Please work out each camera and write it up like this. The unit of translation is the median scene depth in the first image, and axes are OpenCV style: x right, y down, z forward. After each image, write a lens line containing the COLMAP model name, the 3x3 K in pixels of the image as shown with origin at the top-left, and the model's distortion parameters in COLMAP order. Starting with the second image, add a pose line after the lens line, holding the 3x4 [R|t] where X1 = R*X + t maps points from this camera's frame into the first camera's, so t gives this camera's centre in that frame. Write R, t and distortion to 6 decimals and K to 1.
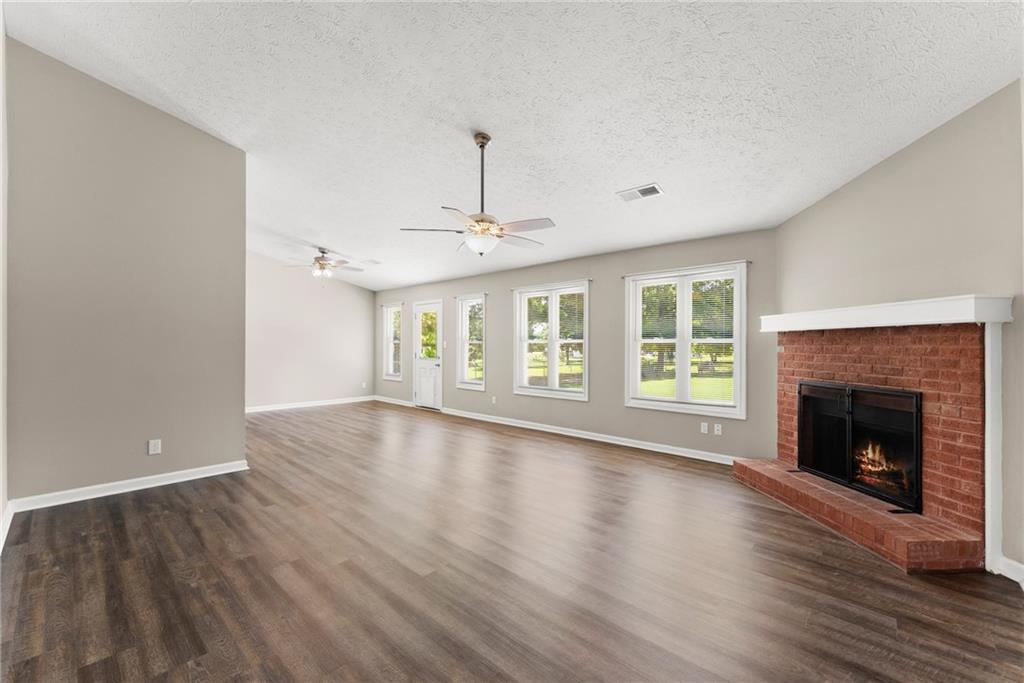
lens RADIAL K [[410.0, 0, 513.6], [0, 410.0, 344.8], [0, 0, 1]] dist [0.005805, -0.000583]
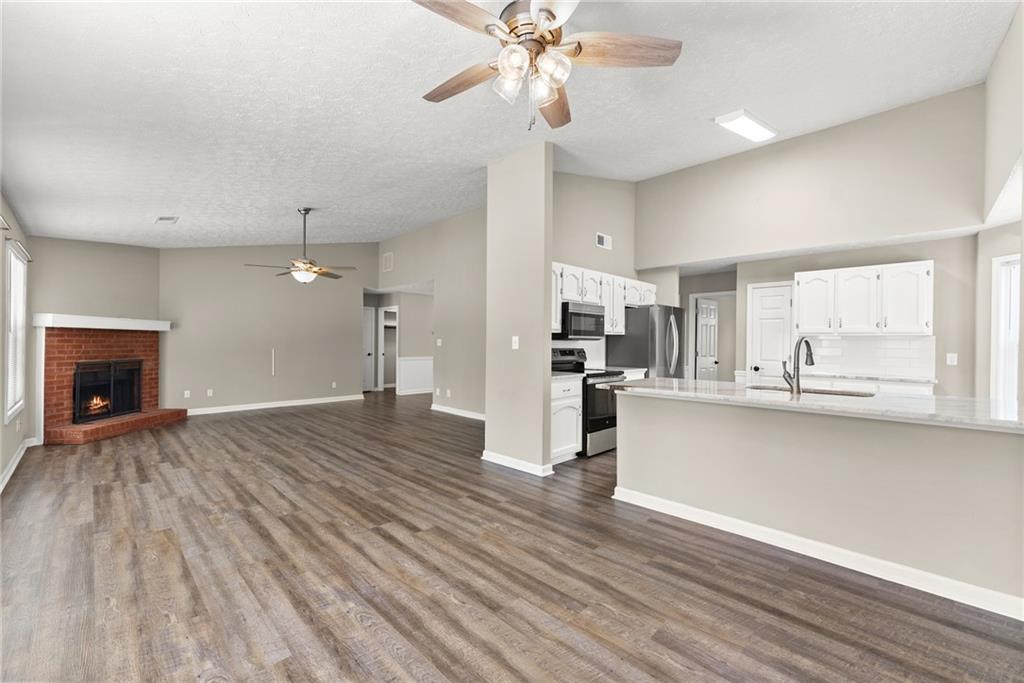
lens RADIAL K [[410.0, 0, 508.8], [0, 410.0, 343.7], [0, 0, 1]] dist [0.005805, -0.000583]
pose [[-0.999020, -0.015359, 0.041511, -0.950008], [-0.015365, 0.999882, 0.000175, -0.002474], [-0.041509, -0.000463, -0.999138, 2.607524]]
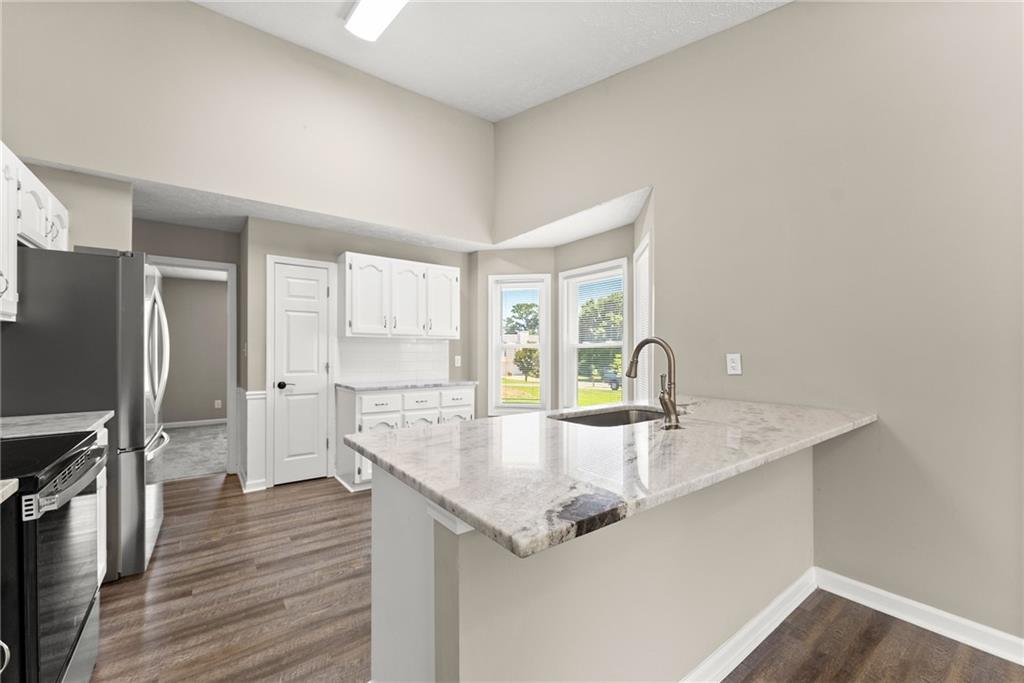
lens RADIAL K [[410.0, 0, 509.5], [0, 410.0, 348.7], [0, 0, 1]] dist [0.005805, -0.000583]
pose [[-0.187074, -0.007968, -0.982313, -0.913653], [0.000754, 0.999966, -0.008255, -0.005415], [0.982346, -0.002285, -0.187062, 1.675005]]
